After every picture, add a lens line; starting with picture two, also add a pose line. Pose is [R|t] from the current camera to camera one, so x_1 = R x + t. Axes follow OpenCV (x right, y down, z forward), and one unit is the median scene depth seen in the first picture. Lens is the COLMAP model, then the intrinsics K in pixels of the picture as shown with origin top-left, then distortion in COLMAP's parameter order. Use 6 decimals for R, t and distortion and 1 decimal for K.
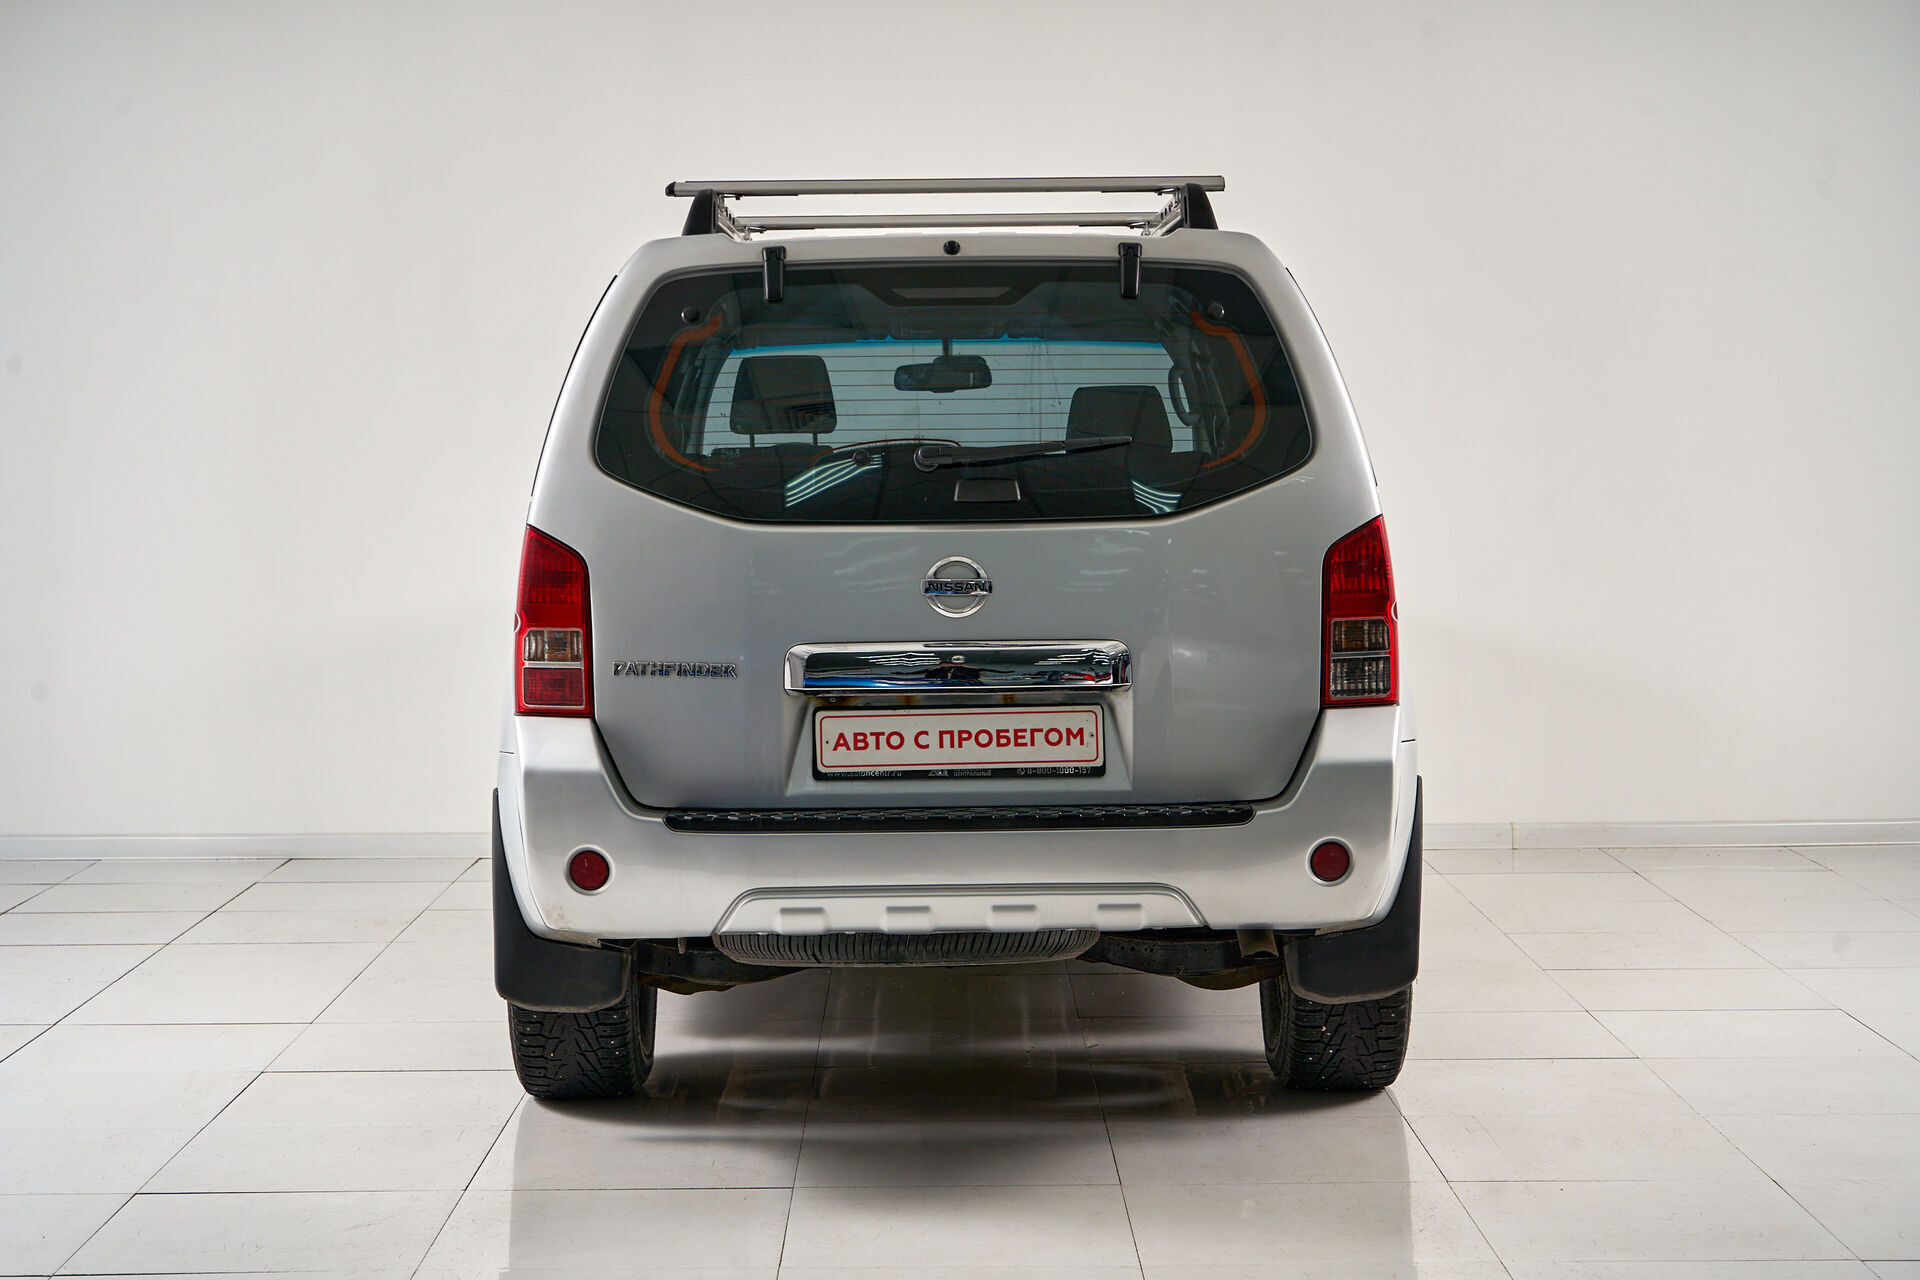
lens RADIAL K [[3434.4, 0, 960.0], [0, 3434.4, 640.0], [0, 0, 1]] dist [-0.771696, -0.032574]
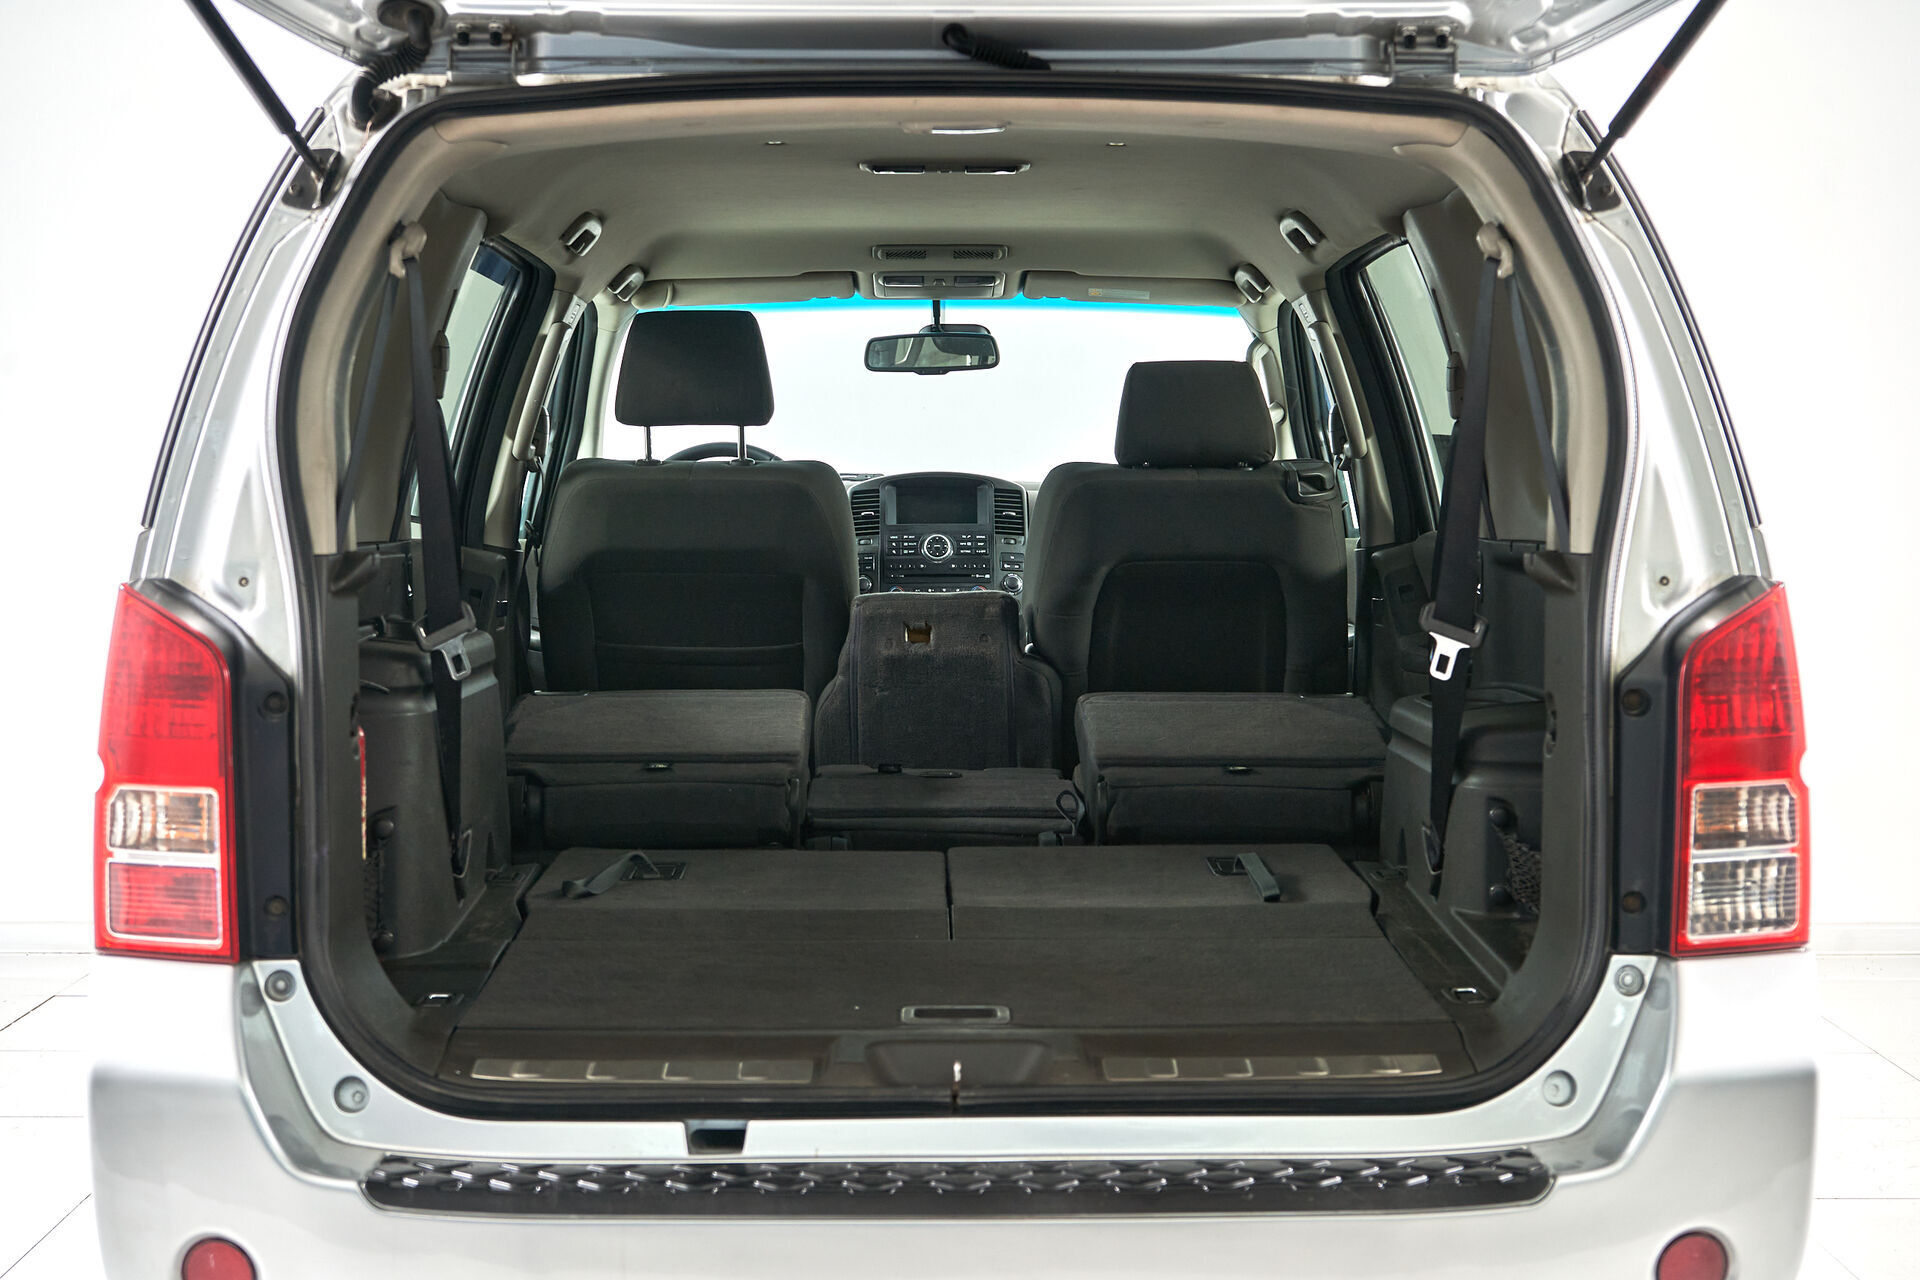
lens RADIAL K [[2608.3, 0, 960.0], [0, 2608.3, 640.0], [0, 0, 1]] dist [-0.034425, -0.057961]
pose [[0.999900, 0.011066, 0.008797, -0.003404], [-0.011196, 0.999826, 0.014934, -0.026471], [-0.008630, -0.015031, 0.999850, 0.487210]]
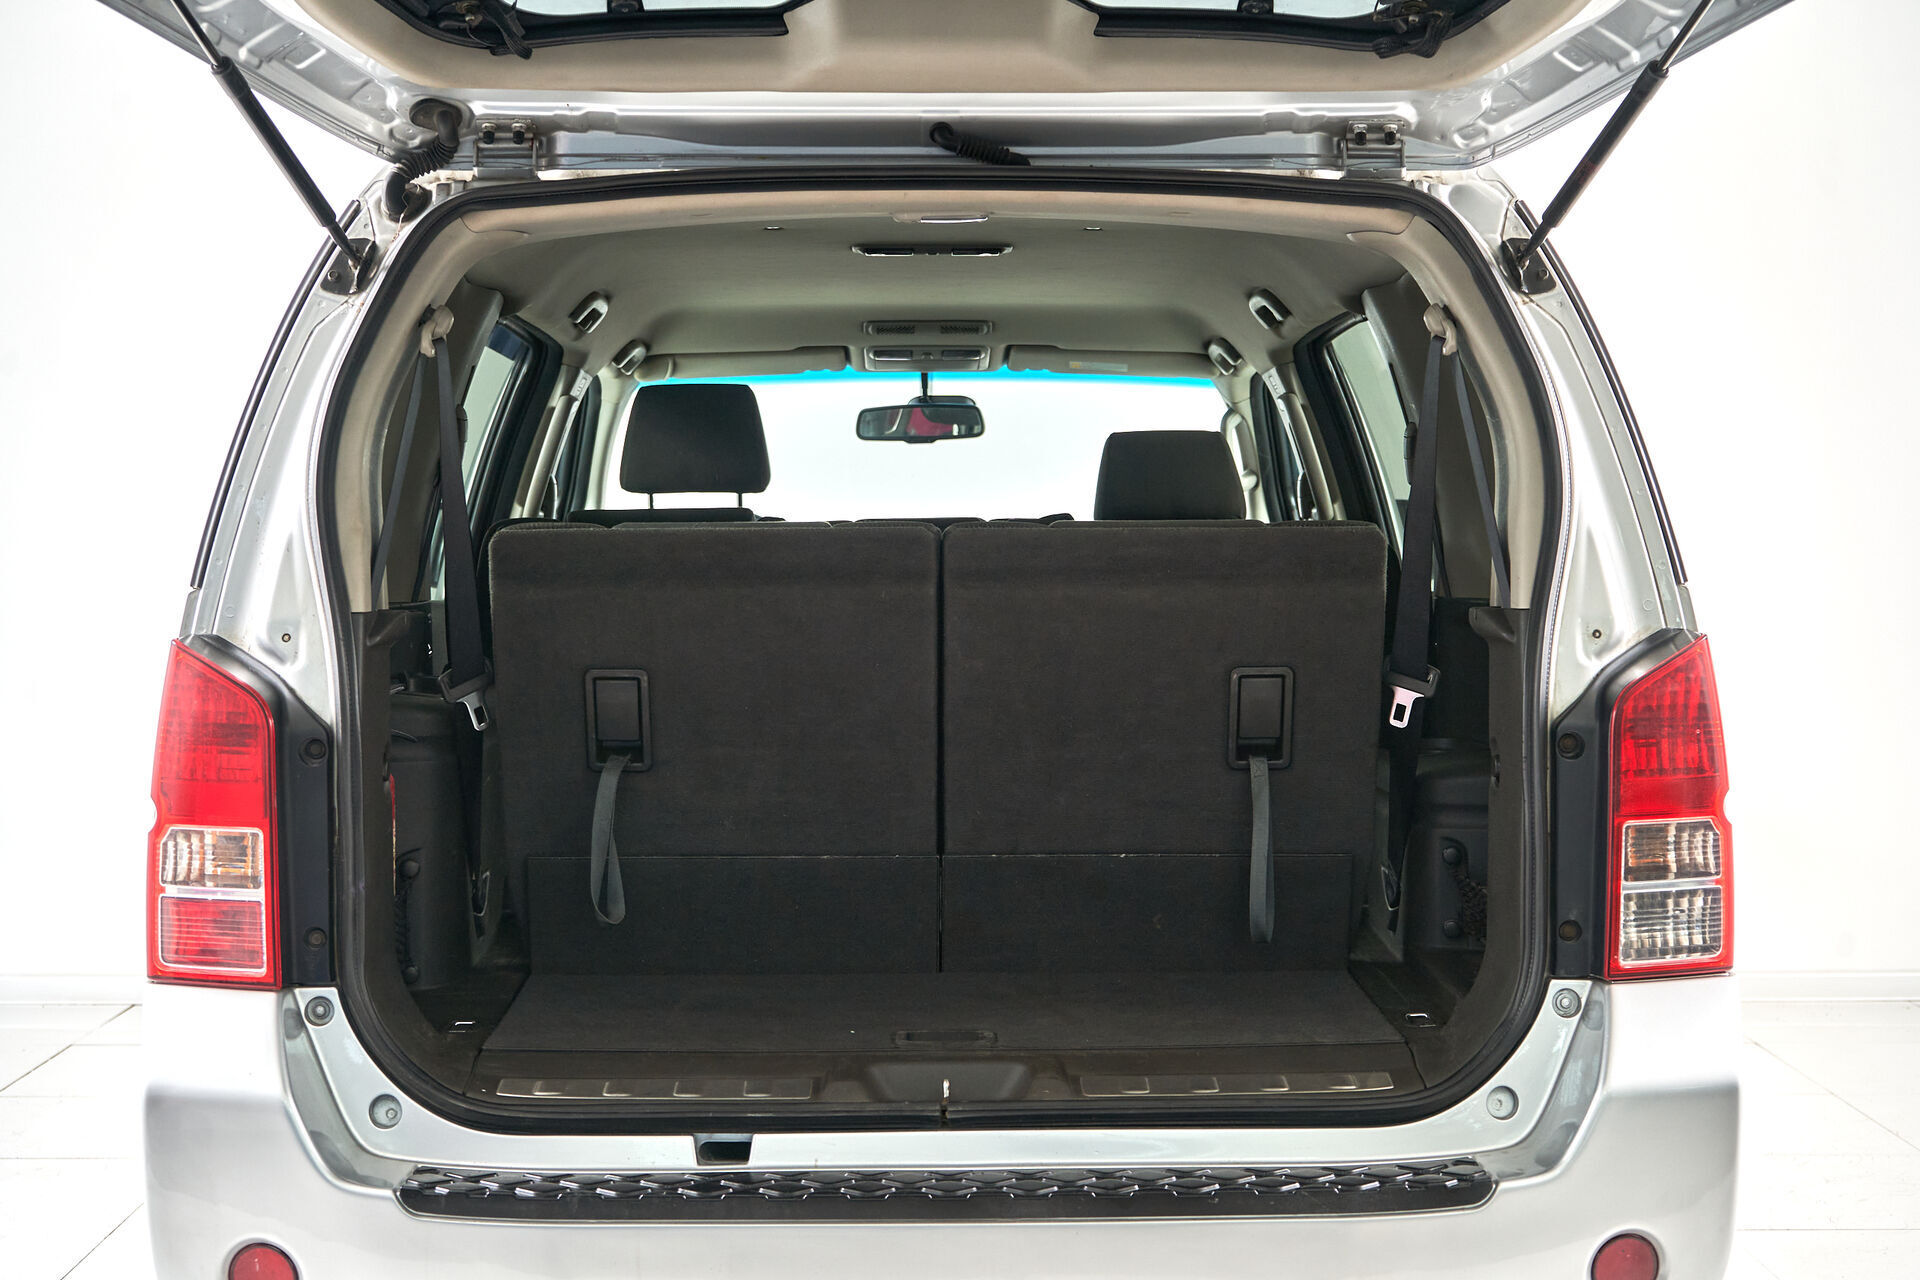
lens RADIAL K [[2608.3, 0, 960.0], [0, 2608.3, 640.0], [0, 0, 1]] dist [-0.034425, -0.057961]
pose [[0.999874, 0.008873, 0.013196, -0.003571], [-0.008735, 0.999907, -0.010438, -0.024724], [-0.013287, 0.010321, 0.999858, 0.460202]]
